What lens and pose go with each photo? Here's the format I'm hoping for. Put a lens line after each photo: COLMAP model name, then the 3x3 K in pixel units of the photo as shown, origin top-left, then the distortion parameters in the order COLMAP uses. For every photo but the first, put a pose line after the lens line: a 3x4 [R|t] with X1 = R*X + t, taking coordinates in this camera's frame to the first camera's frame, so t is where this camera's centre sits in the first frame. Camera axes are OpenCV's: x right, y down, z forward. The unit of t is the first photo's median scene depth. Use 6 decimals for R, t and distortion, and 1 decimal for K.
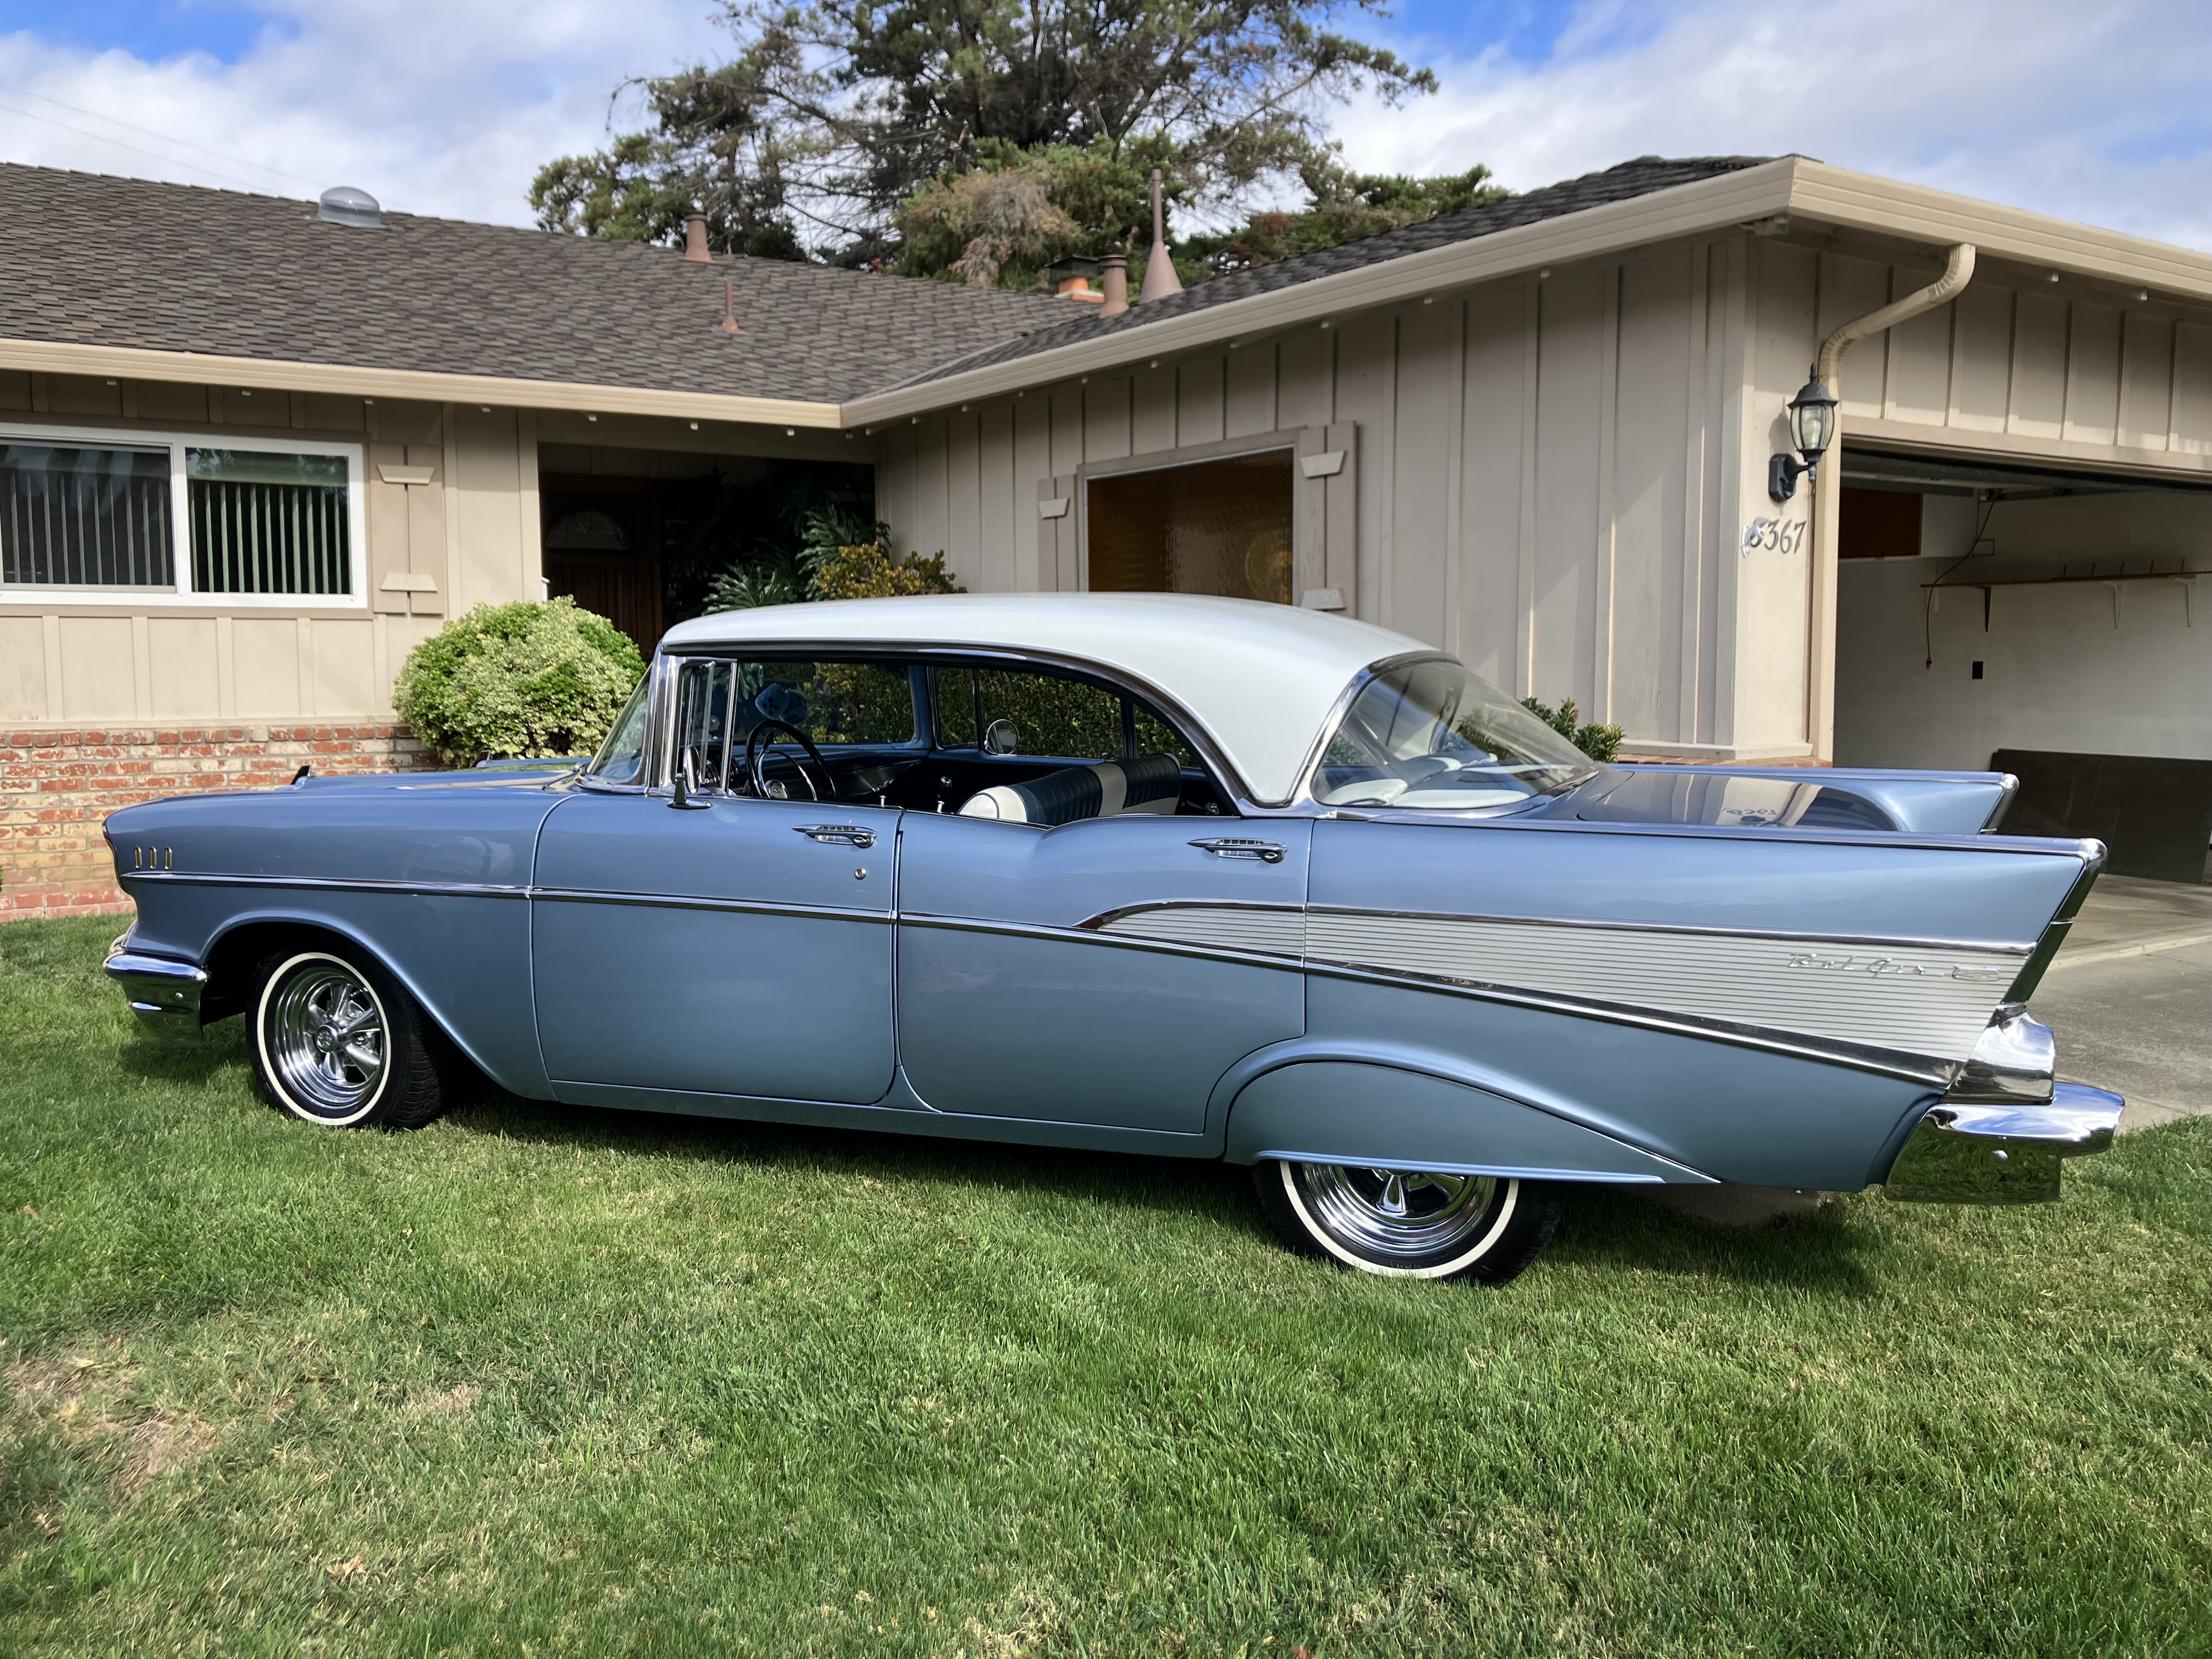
lens RADIAL K [[1871.3, 0, 1100.2], [0, 1871.3, 790.7], [0, 0, 1]] dist [-0.005838, -0.003732]
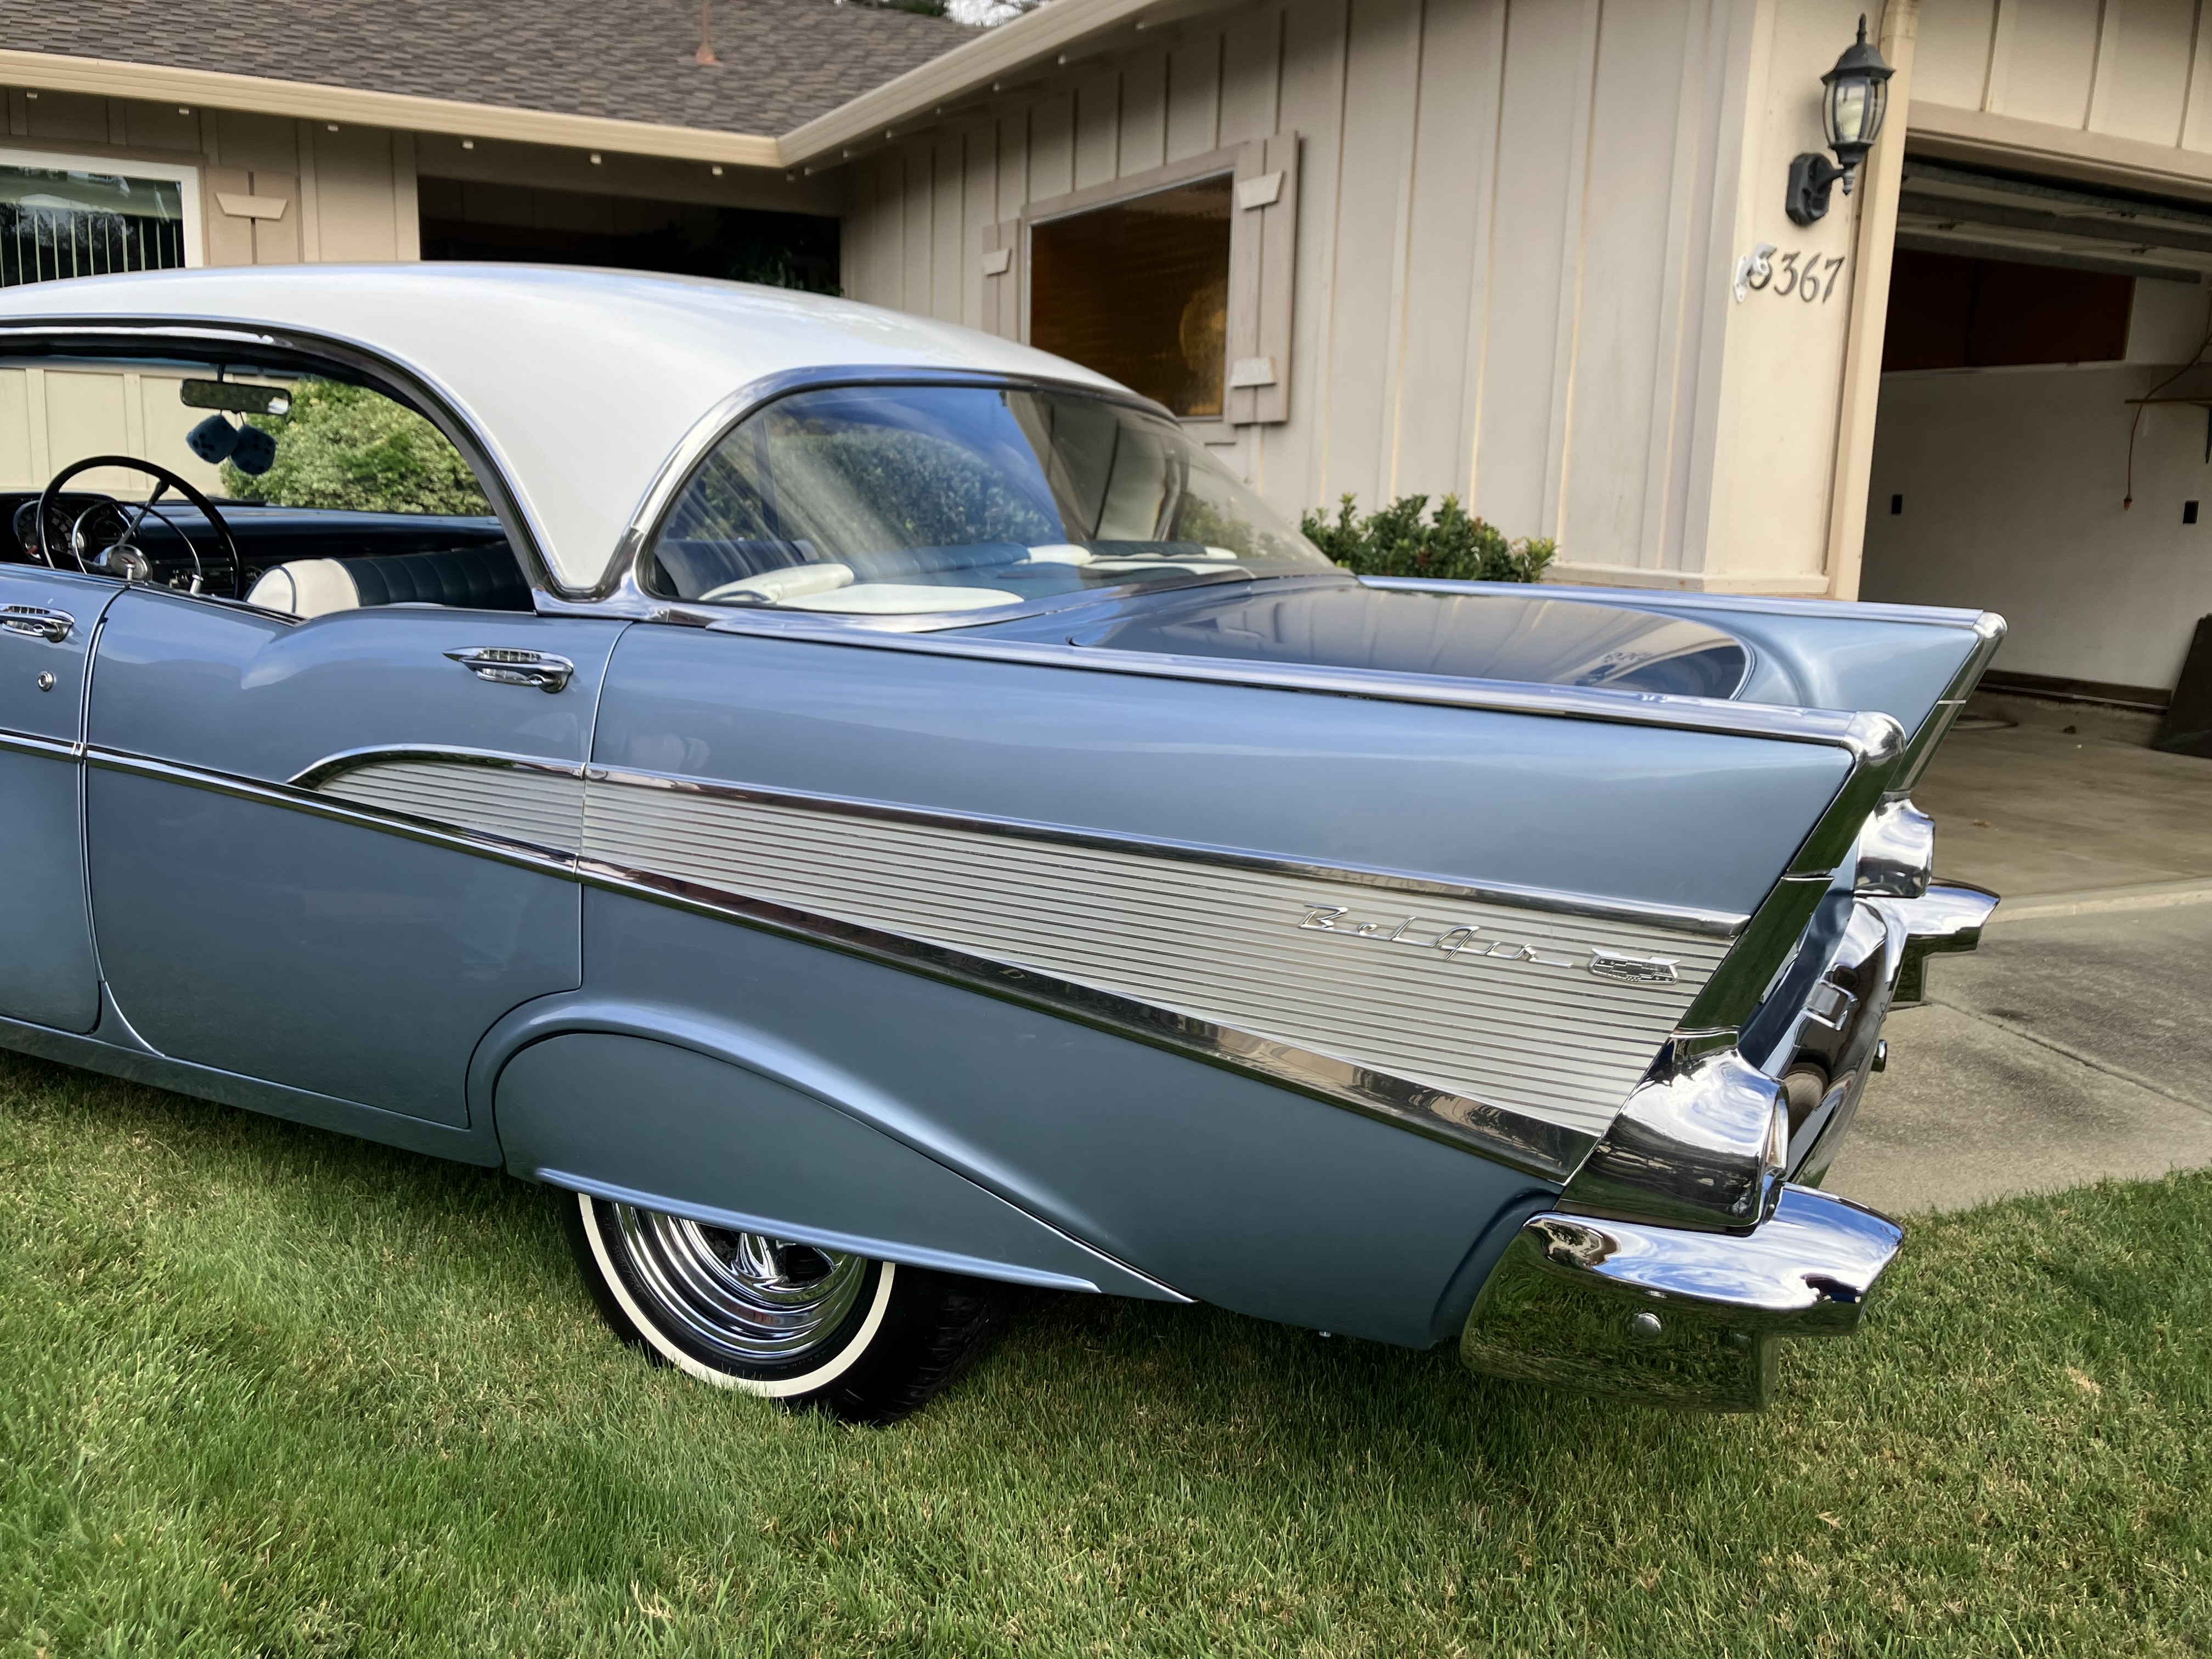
lens RADIAL K [[1933.8, 0, 1106.0], [0, 1933.8, 829.5], [0, 0, 1]] dist [-0.013122, 0.043855]
pose [[0.993492, 0.053403, -0.100611, 0.190126], [-0.042898, 0.993670, 0.103825, 0.006172], [0.105519, -0.098833, 0.989494, 0.236482]]
